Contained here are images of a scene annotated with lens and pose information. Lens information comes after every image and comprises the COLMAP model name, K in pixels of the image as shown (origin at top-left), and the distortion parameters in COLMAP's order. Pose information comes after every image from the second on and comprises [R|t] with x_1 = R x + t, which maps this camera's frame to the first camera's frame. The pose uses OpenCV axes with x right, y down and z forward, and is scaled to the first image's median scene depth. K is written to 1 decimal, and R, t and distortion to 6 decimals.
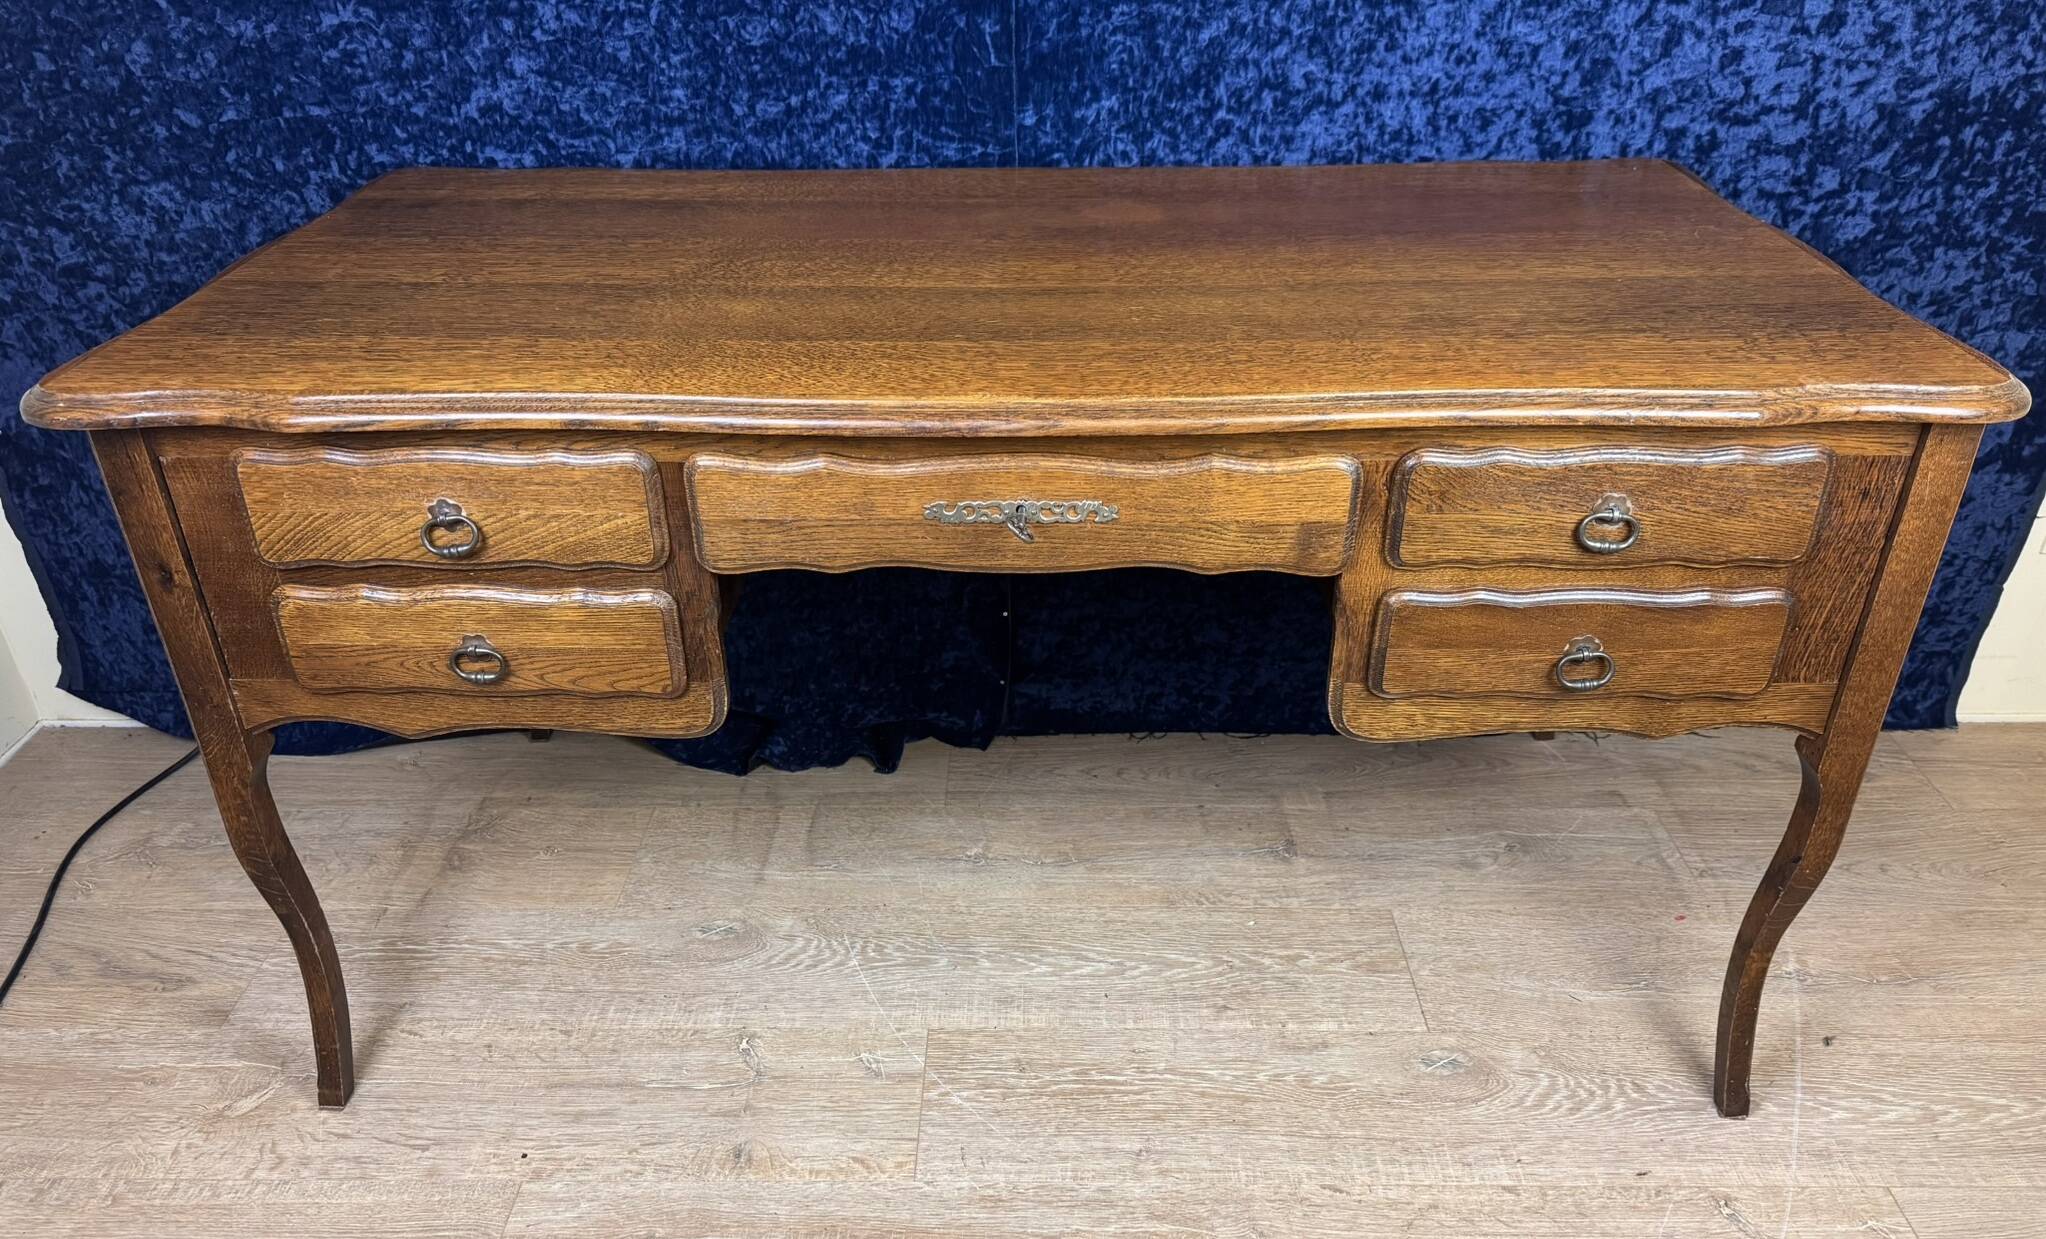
lens RADIAL K [[1508.5, 0, 1040.1], [0, 1508.5, 625.0], [0, 0, 1]] dist [0.022463, -0.034736]
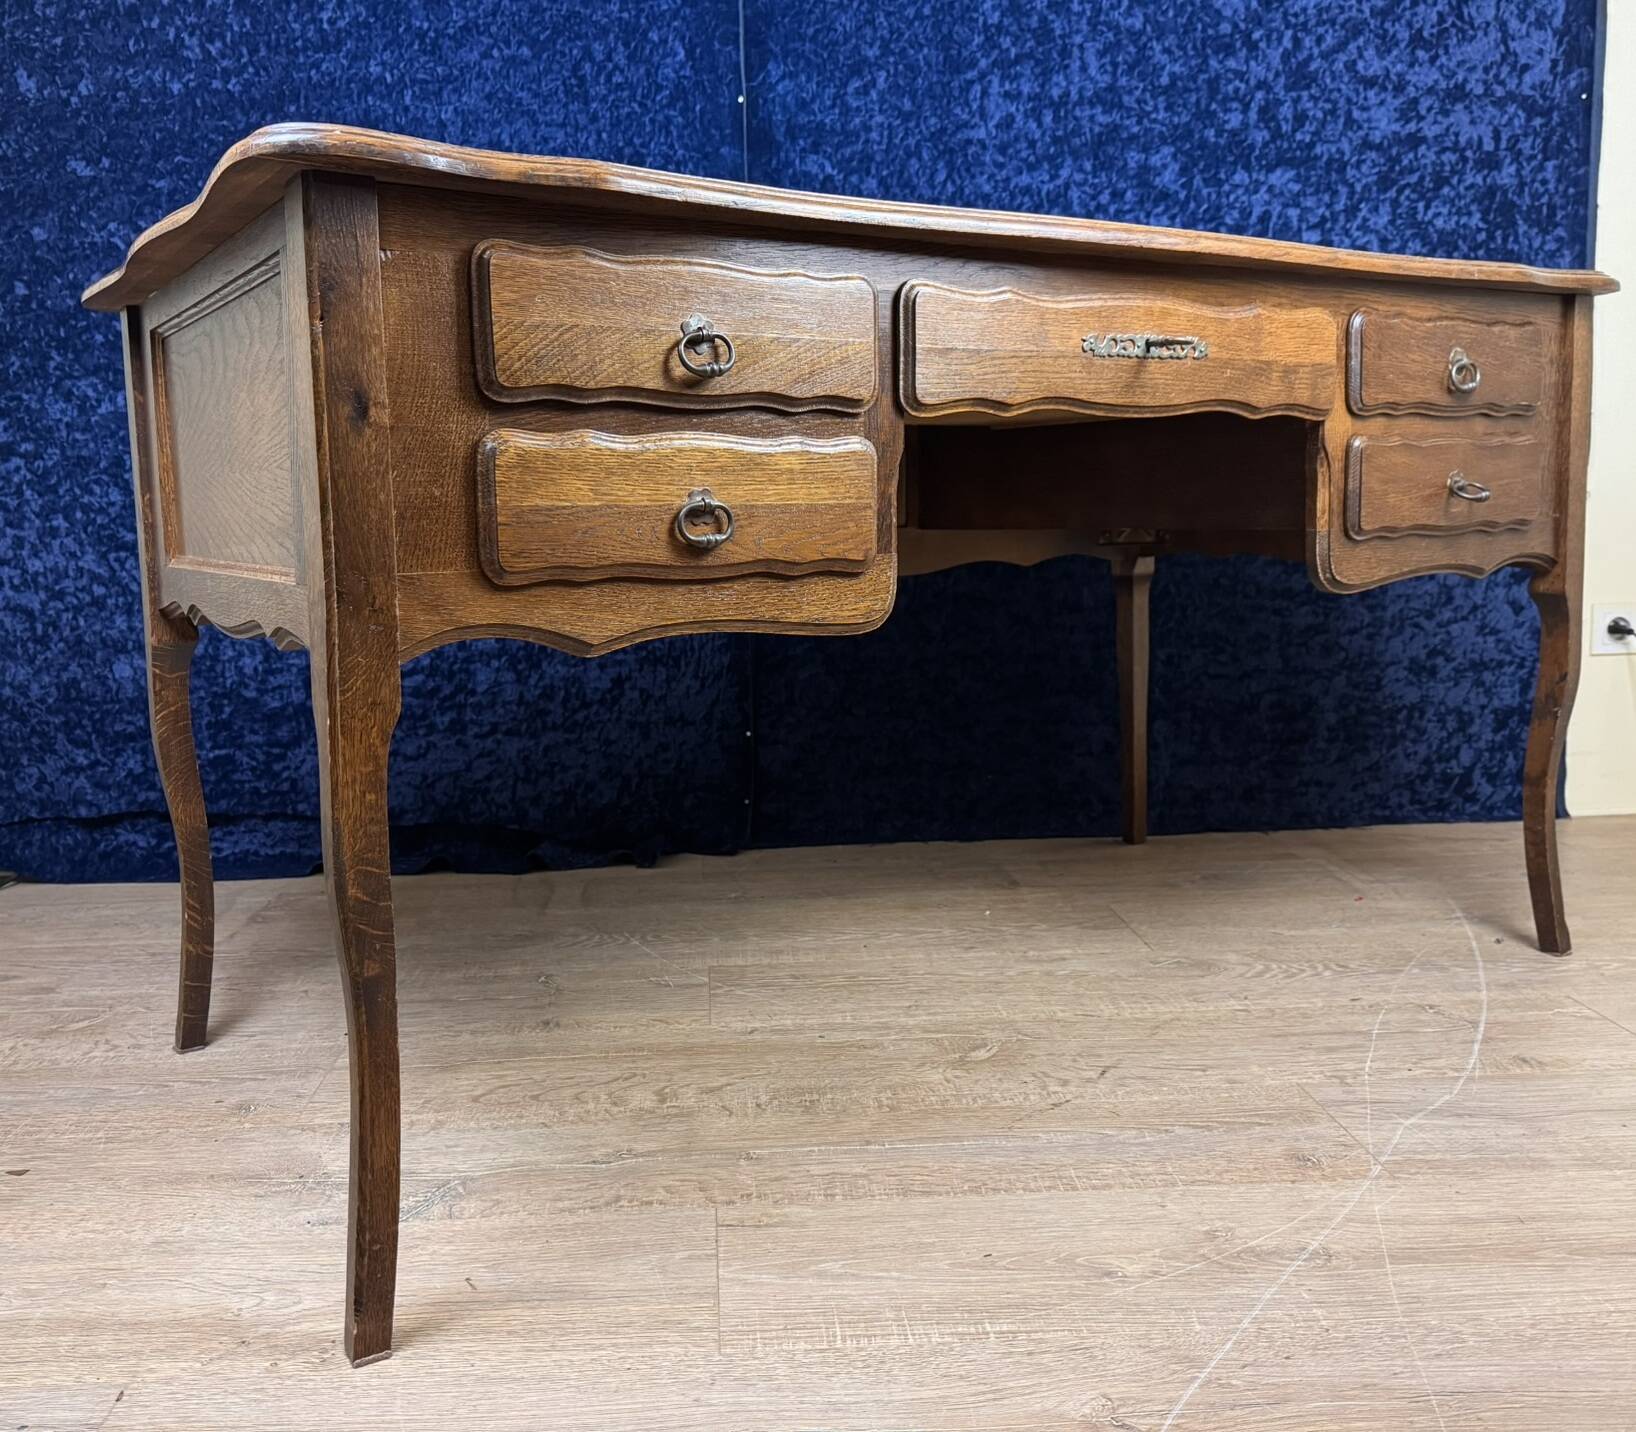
lens RADIAL K [[1446.5, 0, 780.8], [0, 1446.5, 642.7], [0, 0, 1]] dist [0.046088, -0.064770]
pose [[0.997856, -0.024092, 0.060848, -0.077863], [0.047215, 0.908848, -0.414447, 0.480992], [-0.045317, 0.416431, 0.908037, -0.066566]]
